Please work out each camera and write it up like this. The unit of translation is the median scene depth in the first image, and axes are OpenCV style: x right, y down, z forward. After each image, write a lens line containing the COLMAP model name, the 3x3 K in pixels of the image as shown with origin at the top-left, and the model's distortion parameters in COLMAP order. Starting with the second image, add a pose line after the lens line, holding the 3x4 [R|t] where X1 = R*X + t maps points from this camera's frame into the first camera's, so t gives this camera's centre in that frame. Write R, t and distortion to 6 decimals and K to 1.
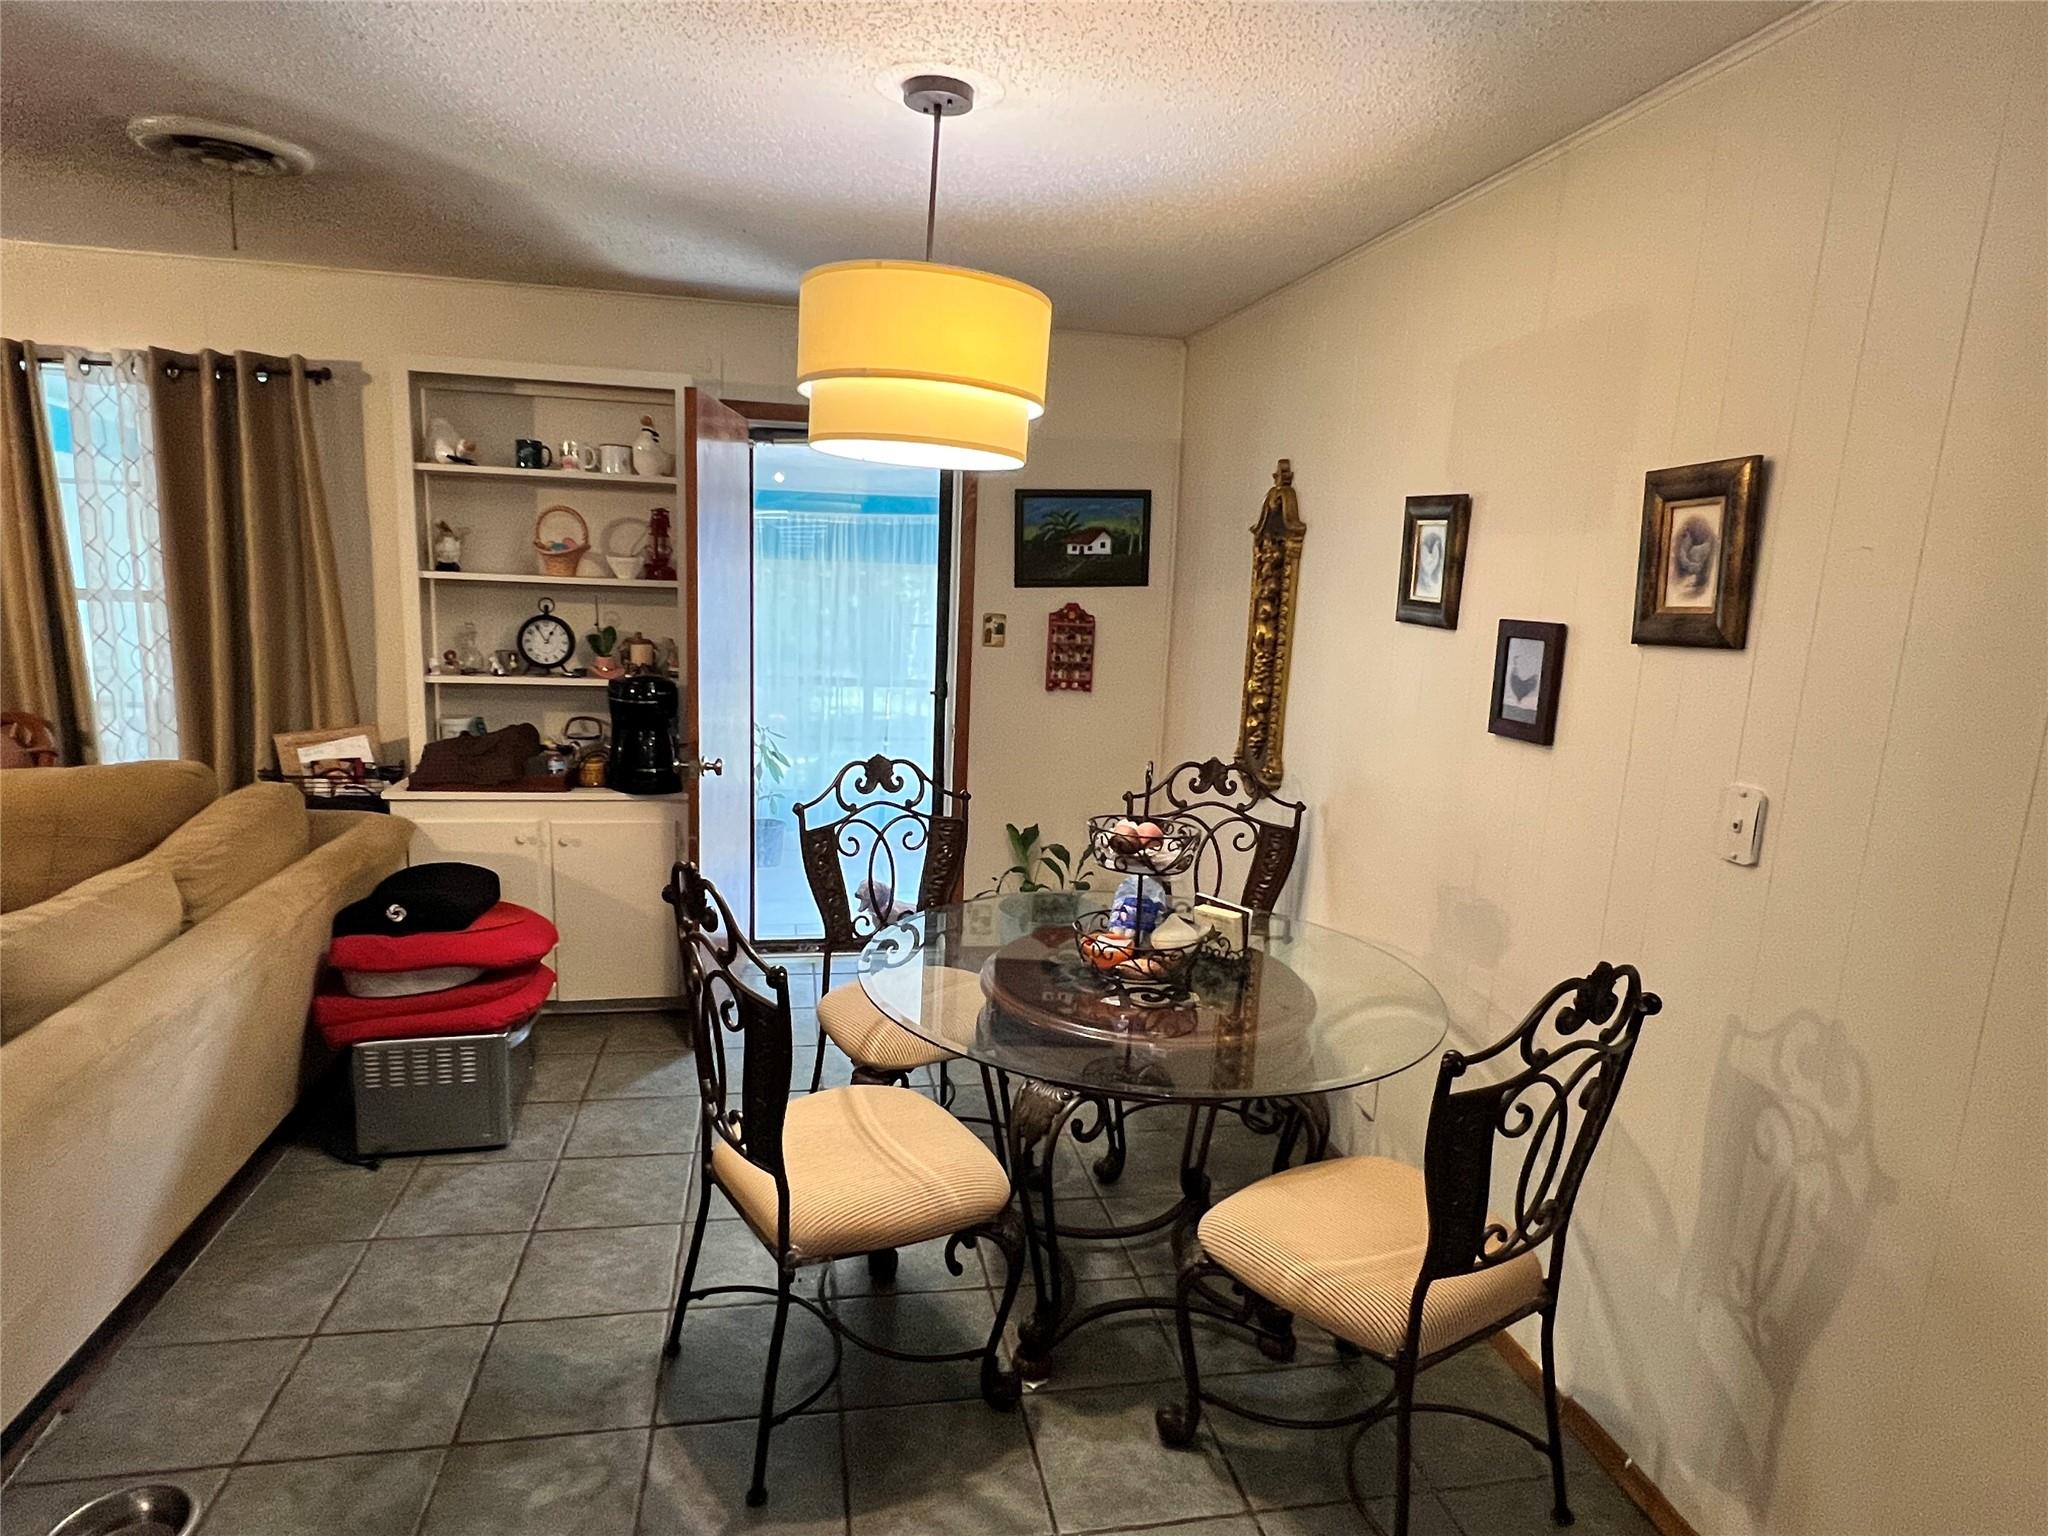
lens RADIAL K [[1167.3, 0, 1023.4], [0, 1167.3, 788.1], [0, 0, 1]] dist [0.004654, 0.000650]
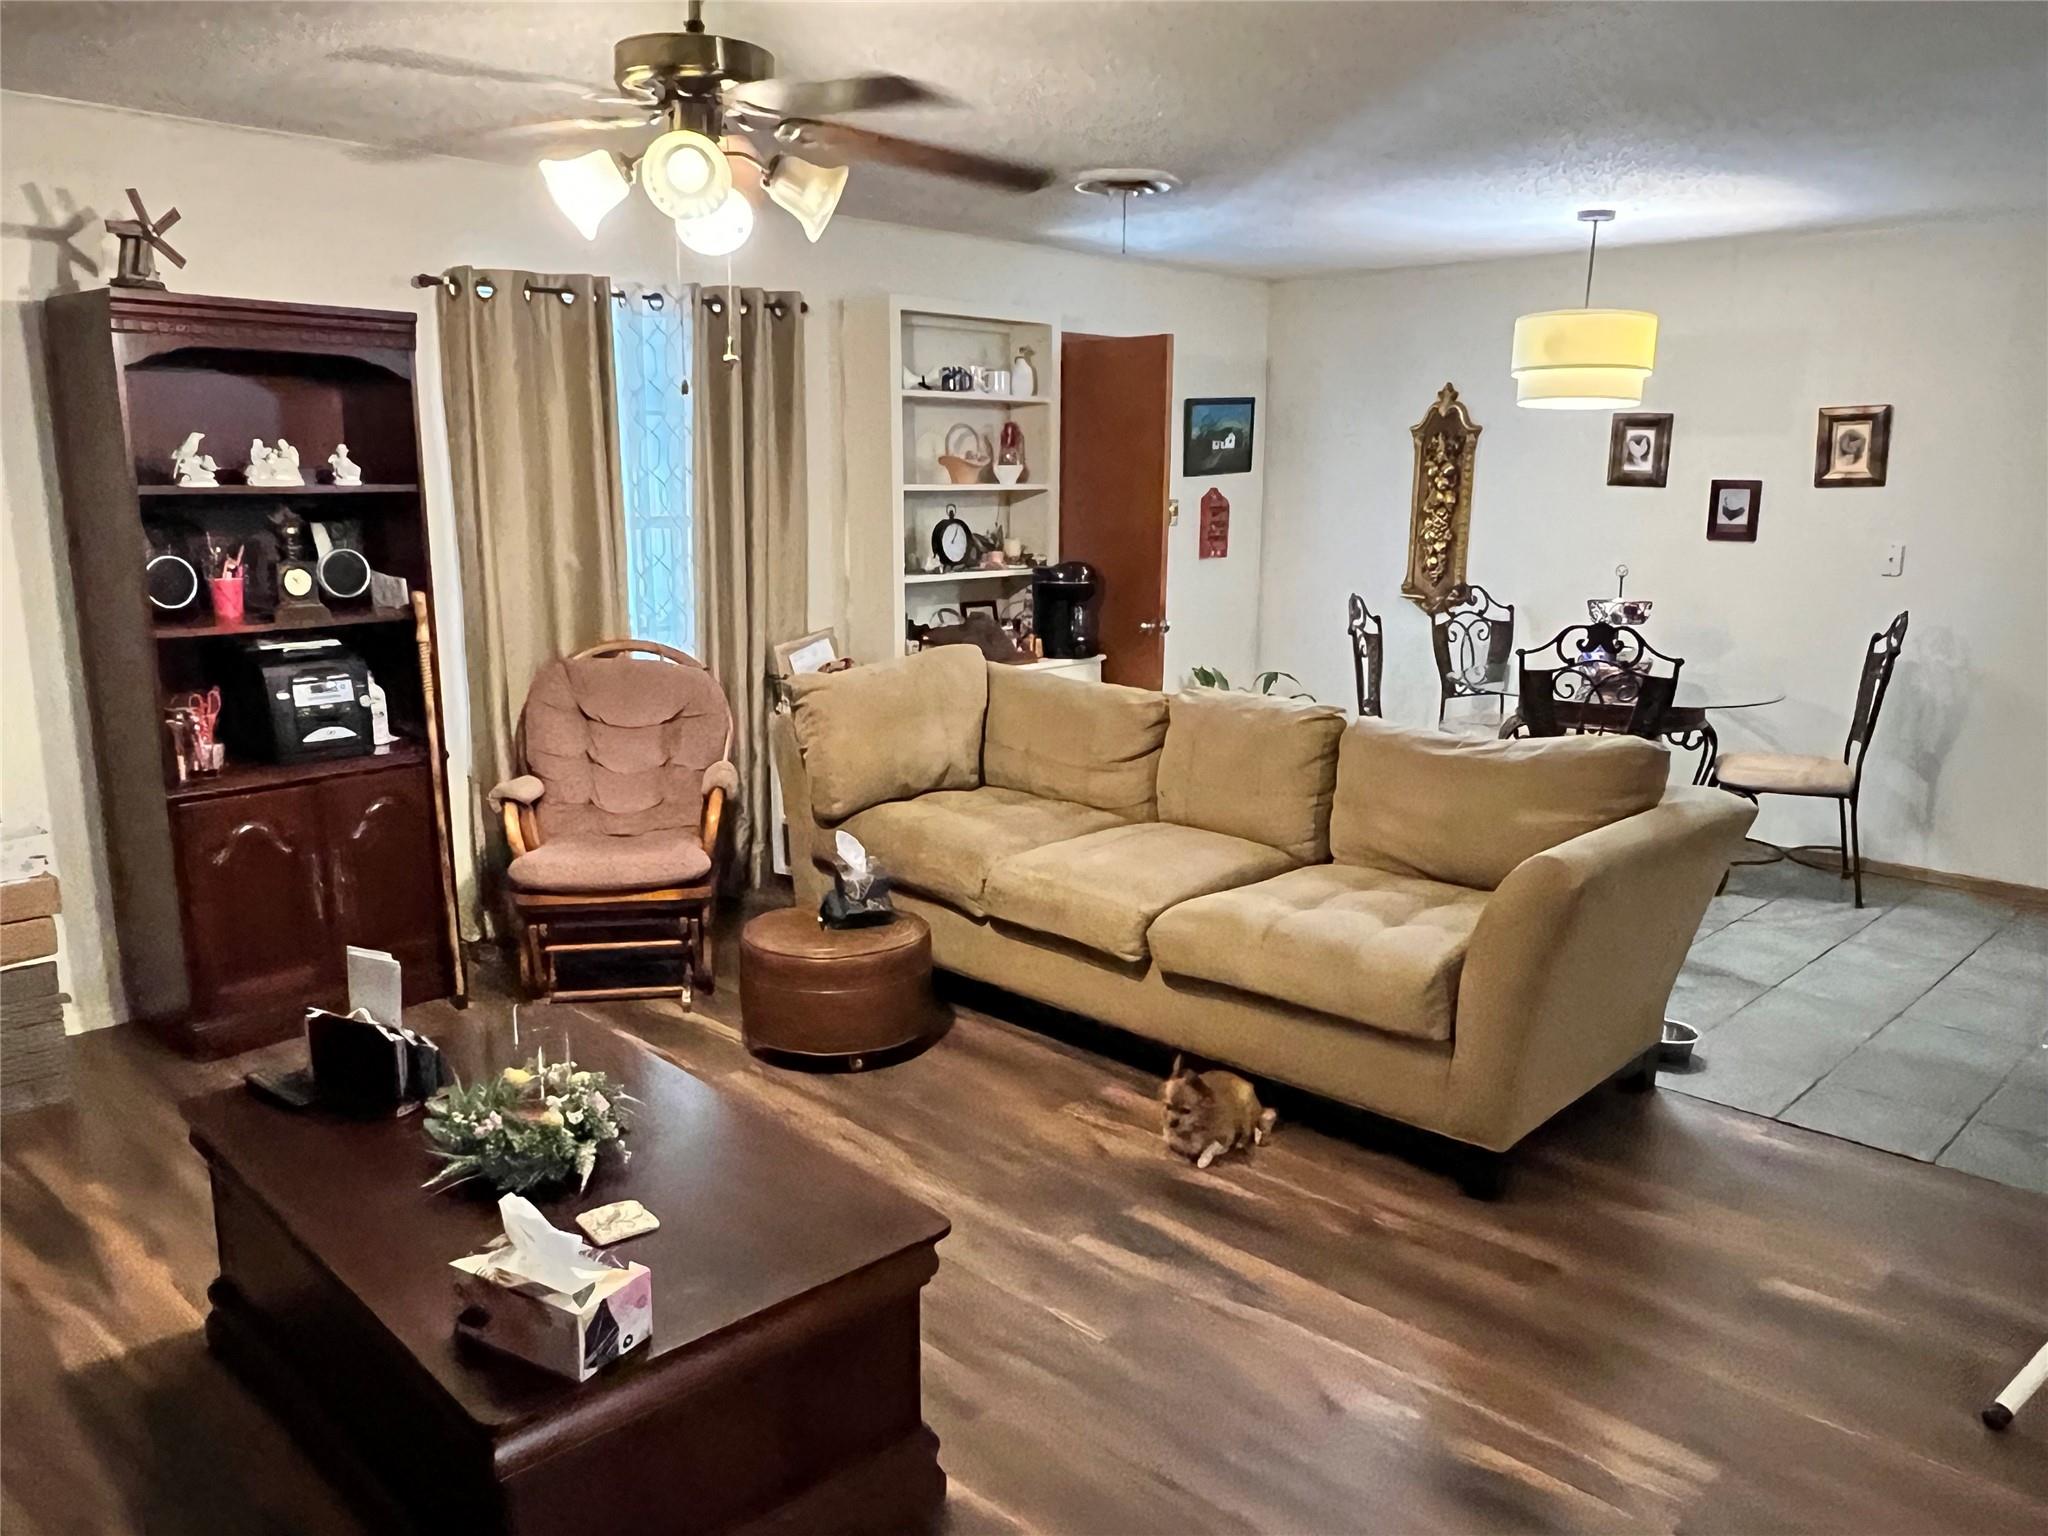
lens RADIAL K [[1488.3, 0, 1024.0], [0, 1488.3, 768.0], [0, 0, 1]] dist [-0.020437, 0.007115]
pose [[0.827368, -0.149341, 0.541442, -1.399888], [0.134138, 0.988646, 0.067716, 0.006244], [-0.545407, 0.016602, 0.838007, -0.308404]]
